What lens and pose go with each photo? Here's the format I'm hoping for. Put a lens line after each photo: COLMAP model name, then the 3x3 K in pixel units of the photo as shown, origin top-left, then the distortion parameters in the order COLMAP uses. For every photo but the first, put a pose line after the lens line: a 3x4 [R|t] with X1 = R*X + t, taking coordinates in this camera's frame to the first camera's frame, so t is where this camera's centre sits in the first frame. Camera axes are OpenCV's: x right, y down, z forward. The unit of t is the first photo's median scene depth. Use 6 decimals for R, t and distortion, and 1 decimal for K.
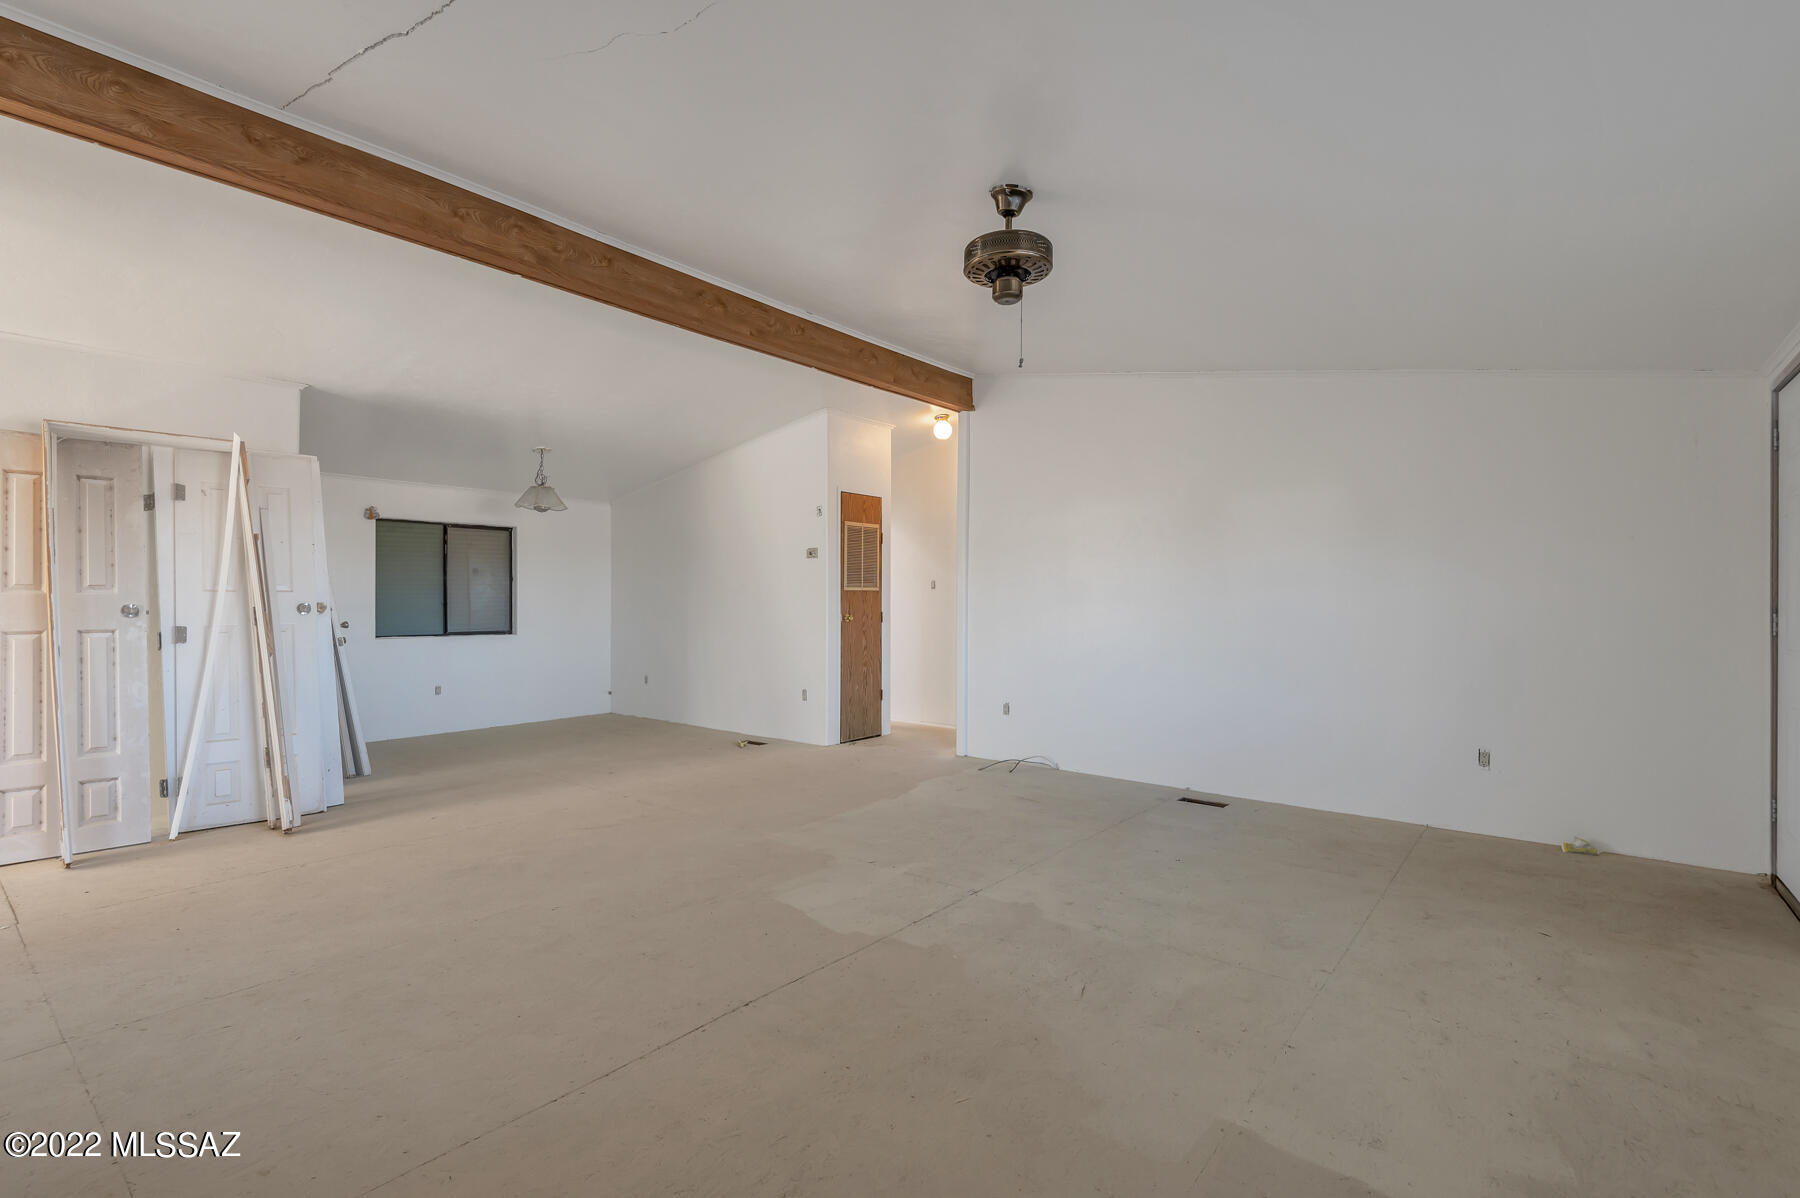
lens RADIAL K [[822.3, 0, 900.0], [0, 822.3, 599.0], [0, 0, 1]] dist [0.002390, 0.000092]
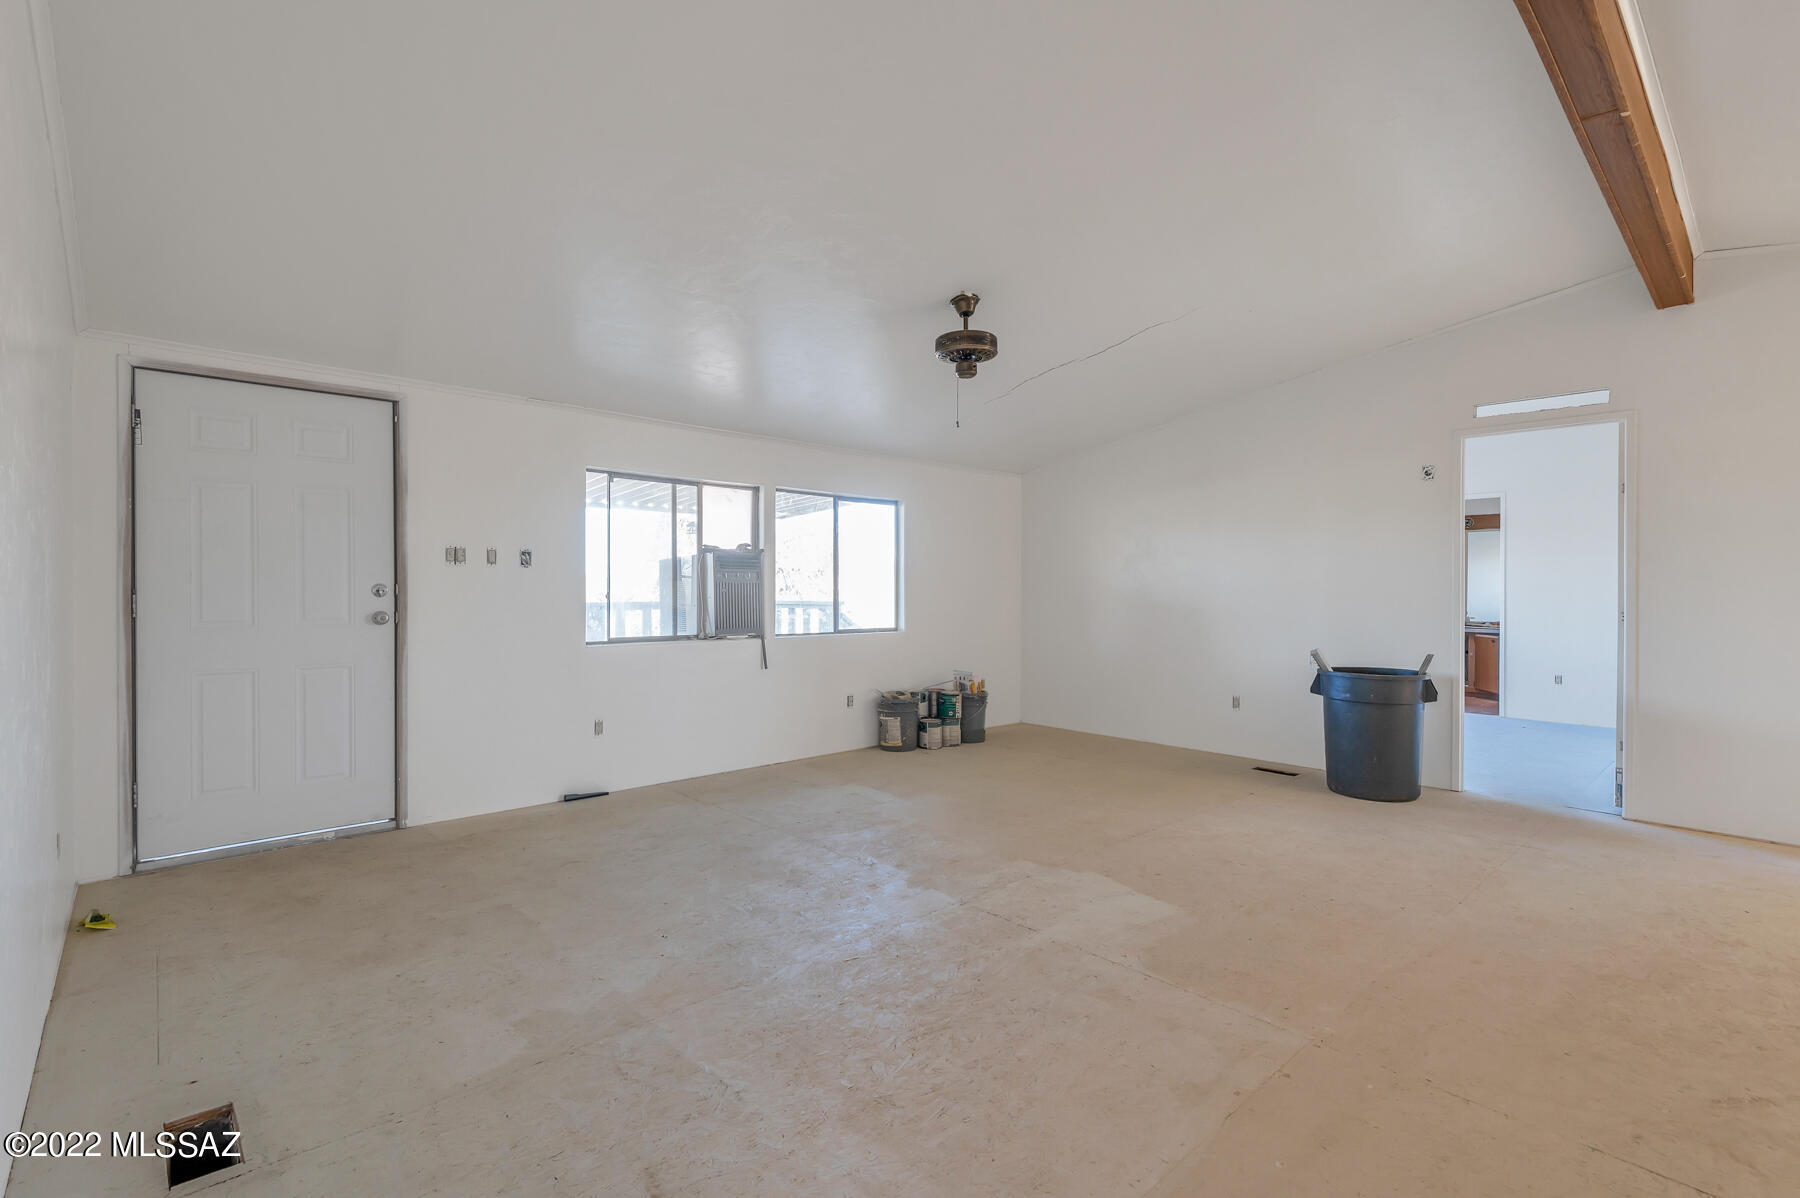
lens RADIAL K [[822.3, 0, 900.0], [0, 822.3, 599.0], [0, 0, 1]] dist [0.002390, 0.000092]
pose [[-0.990294, -0.010646, 0.138578, 0.039220], [-0.010440, 0.999943, 0.002214, 0.015744], [-0.138594, 0.000745, -0.990349, 2.138818]]
